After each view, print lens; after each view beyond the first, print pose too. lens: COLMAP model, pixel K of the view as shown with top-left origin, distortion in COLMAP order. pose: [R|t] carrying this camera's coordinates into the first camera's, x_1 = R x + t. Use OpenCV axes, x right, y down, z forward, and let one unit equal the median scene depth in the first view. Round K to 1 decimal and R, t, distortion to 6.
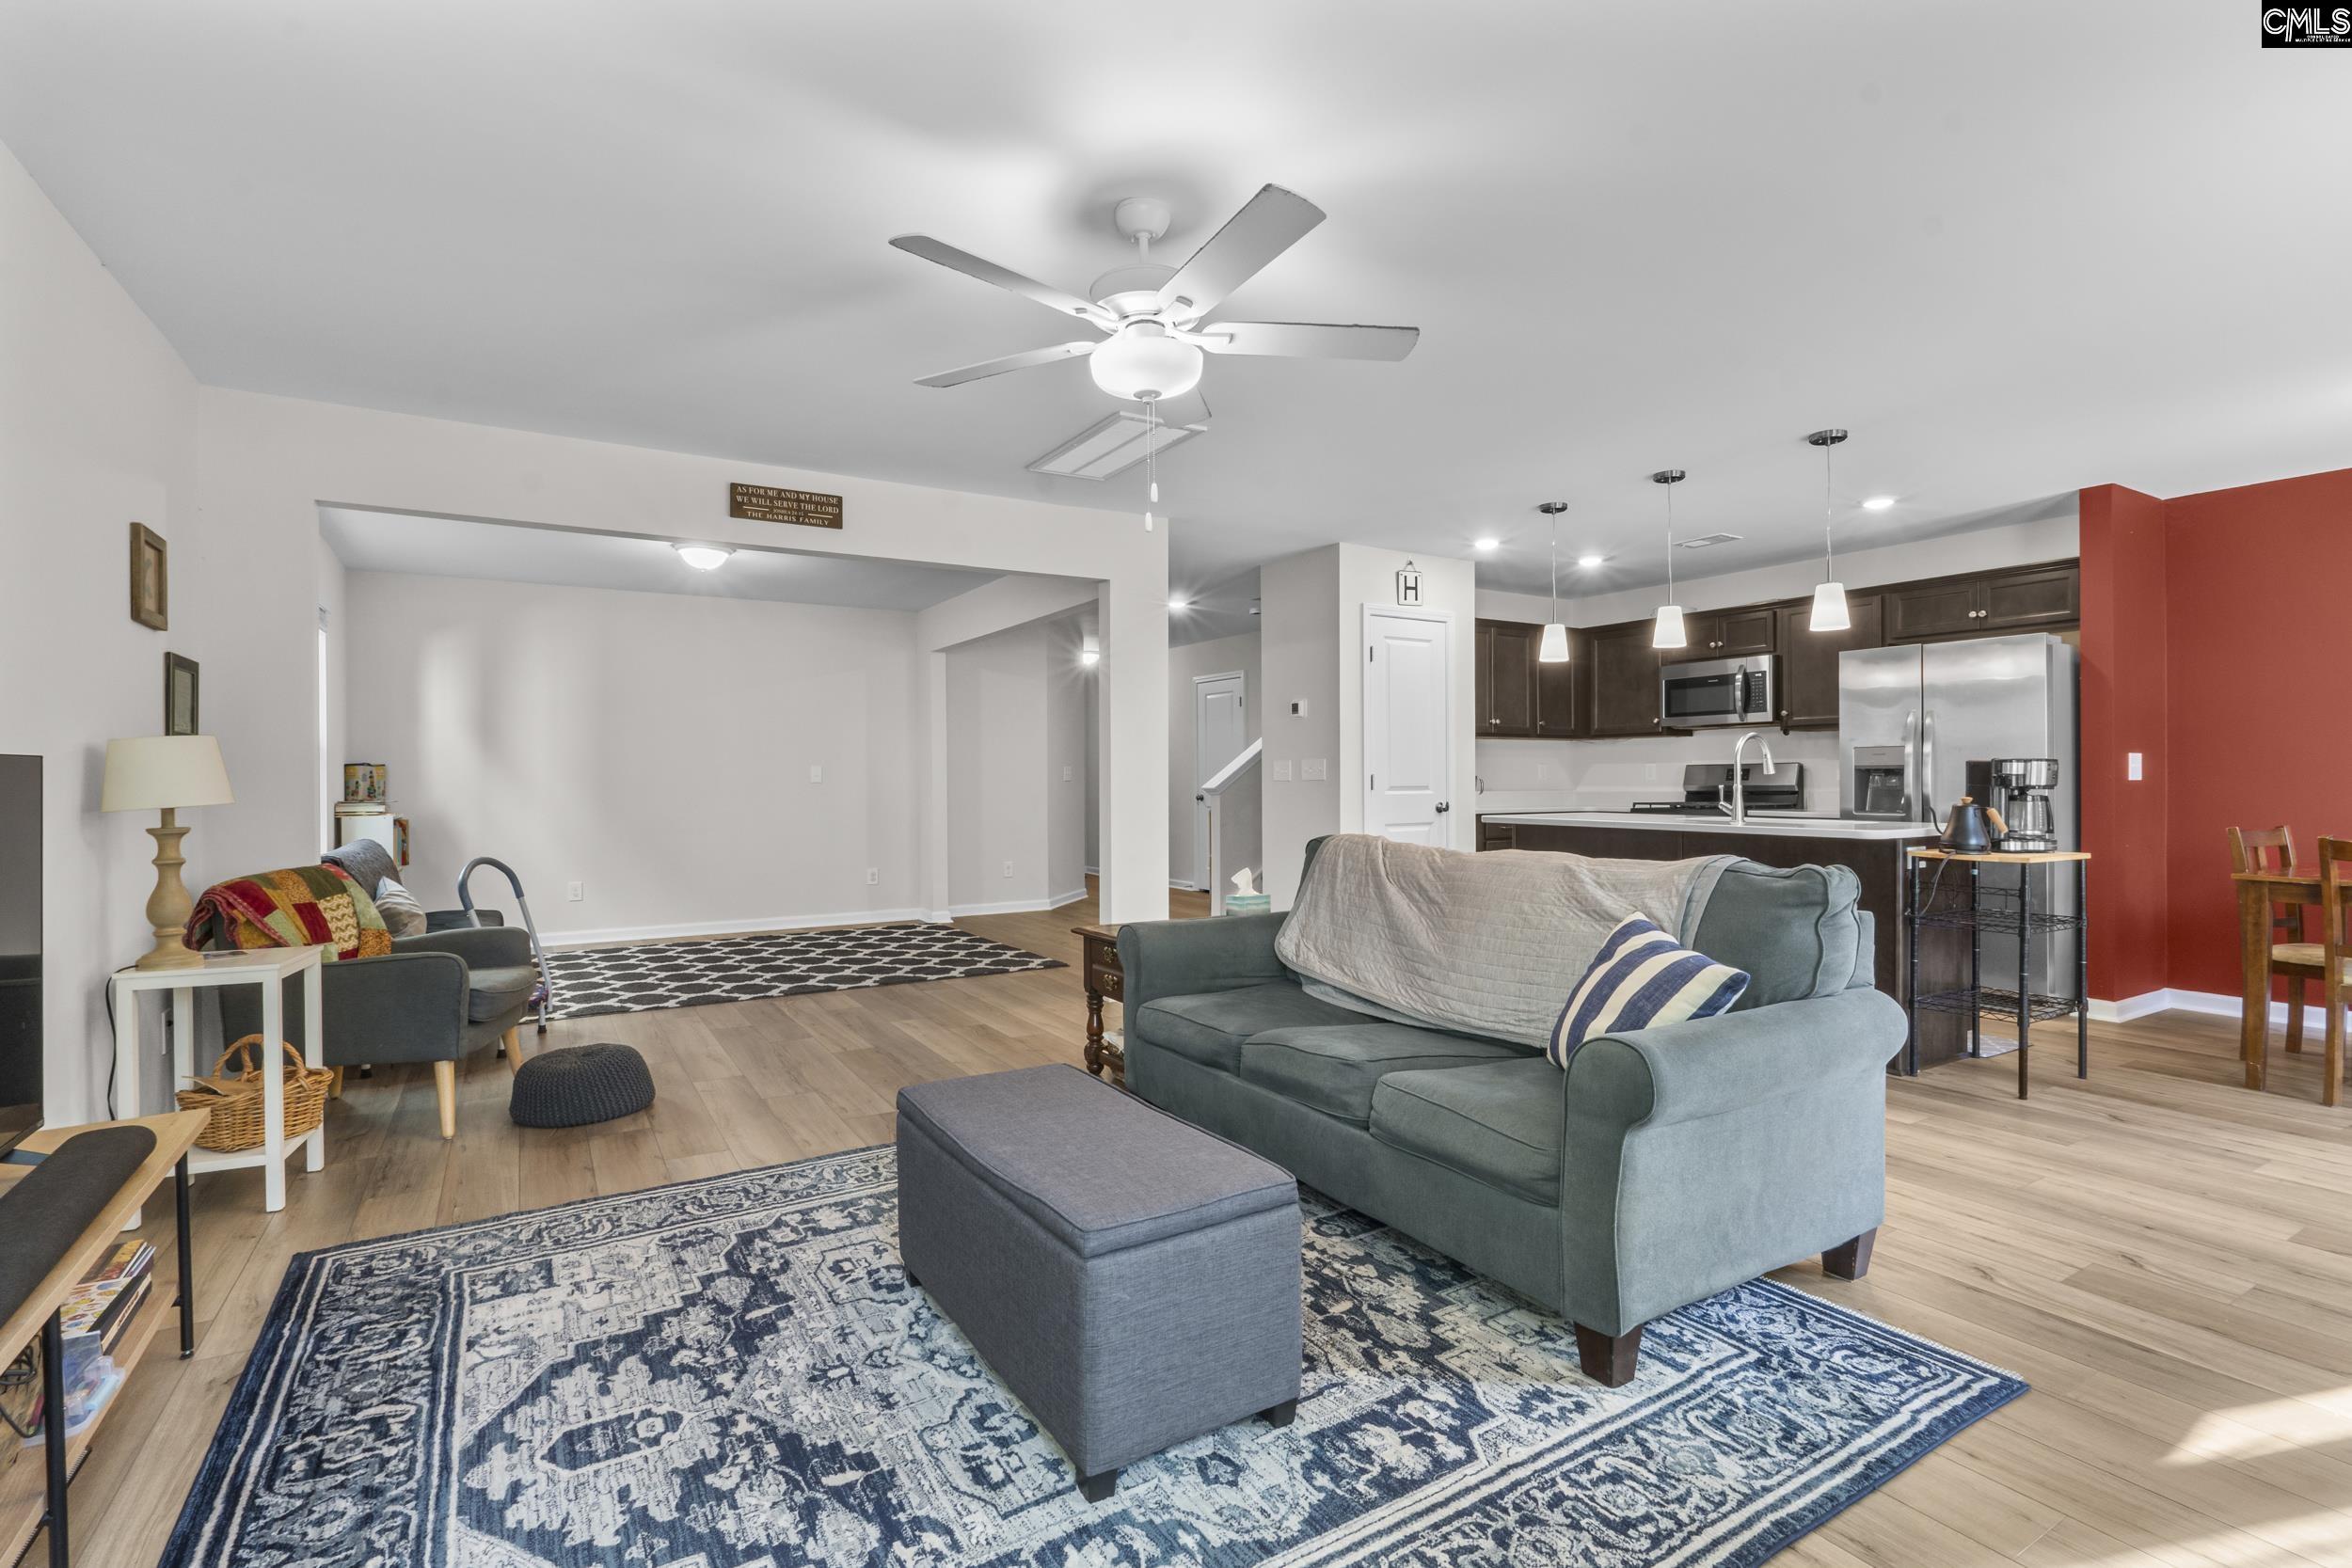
lens RADIAL K [[1102.0, 0, 1176.0], [0, 1102.0, 784.0], [0, 0, 1]] dist [-0.008249, 0.000427]
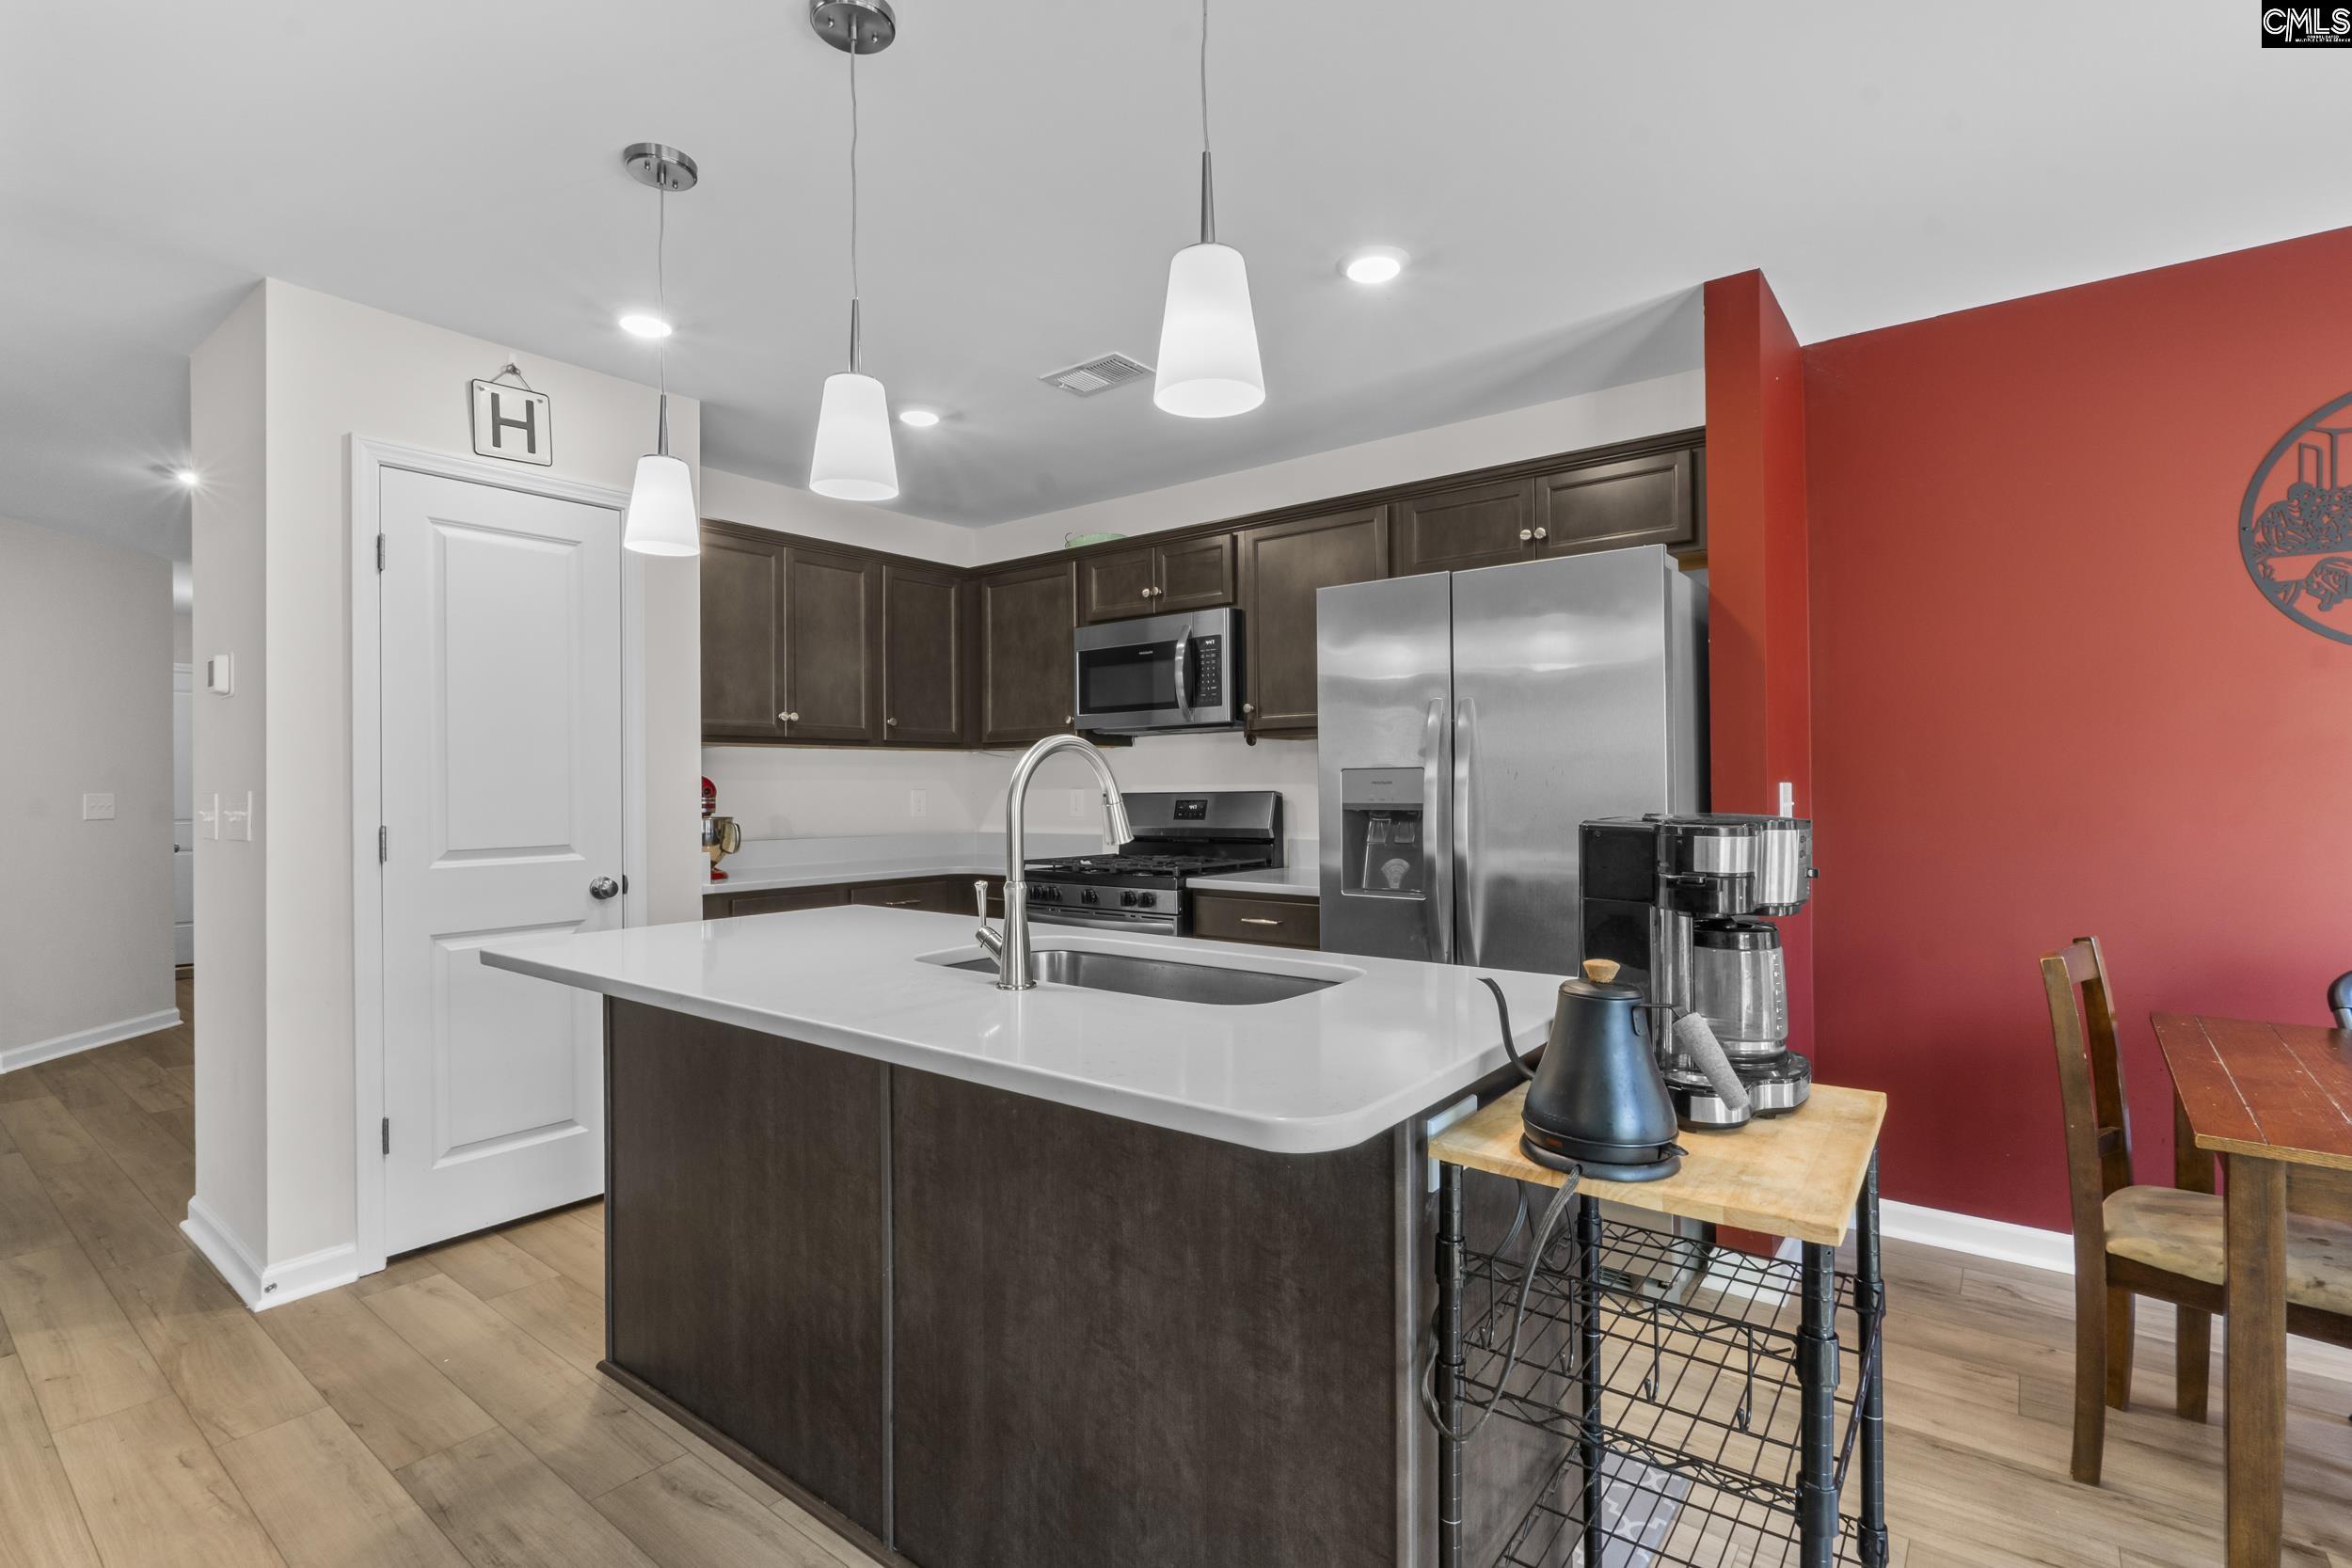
lens RADIAL K [[1112.0, 0, 1176.0], [0, 1112.0, 784.0], [0, 0, 1]] dist [-0.000169, 0.000154]
pose [[0.934840, -0.003529, 0.355051, 0.329020], [0.006273, 0.999959, -0.006578, -0.021526], [-0.355013, 0.008377, 0.934824, 0.492900]]
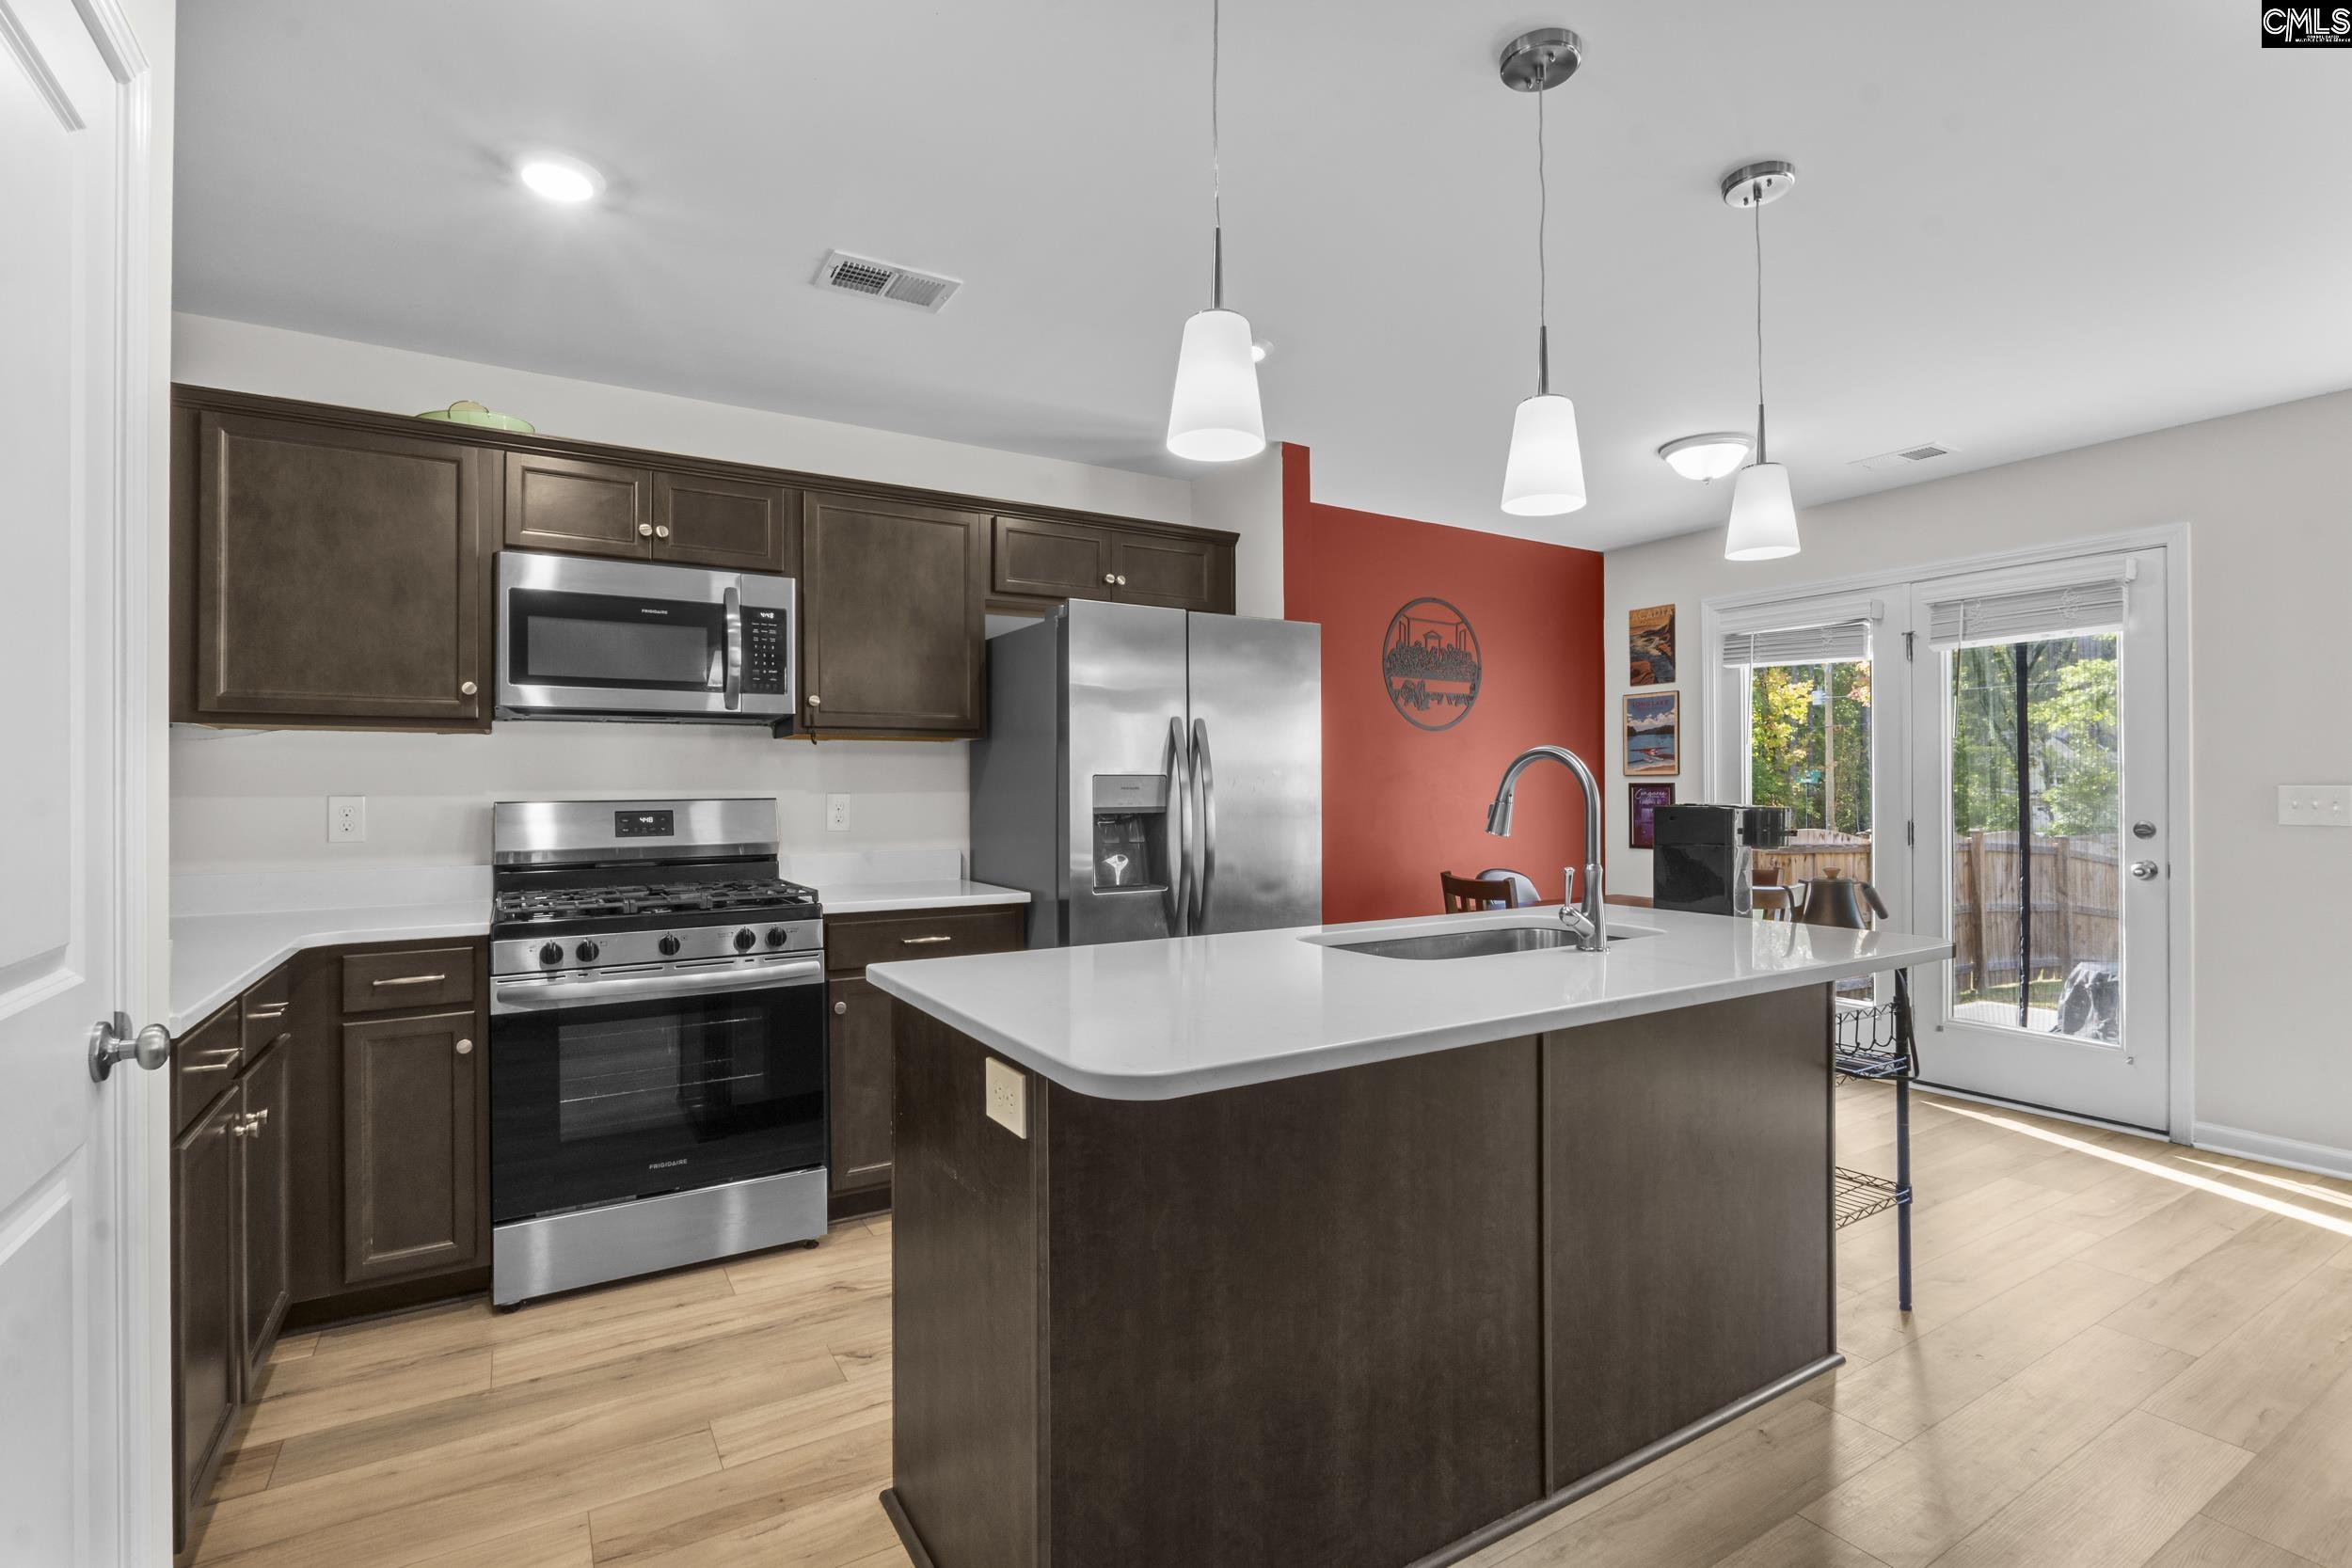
lens RADIAL K [[1081.9, 0, 1176.0], [0, 1081.9, 784.0], [0, 0, 1]] dist [0.029273, 0.000198]
pose [[0.009356, 0.004380, 0.999947, 0.062007], [0.004873, 0.999978, -0.004426, -0.024864], [-0.999944, 0.004914, 0.009335, 0.893552]]
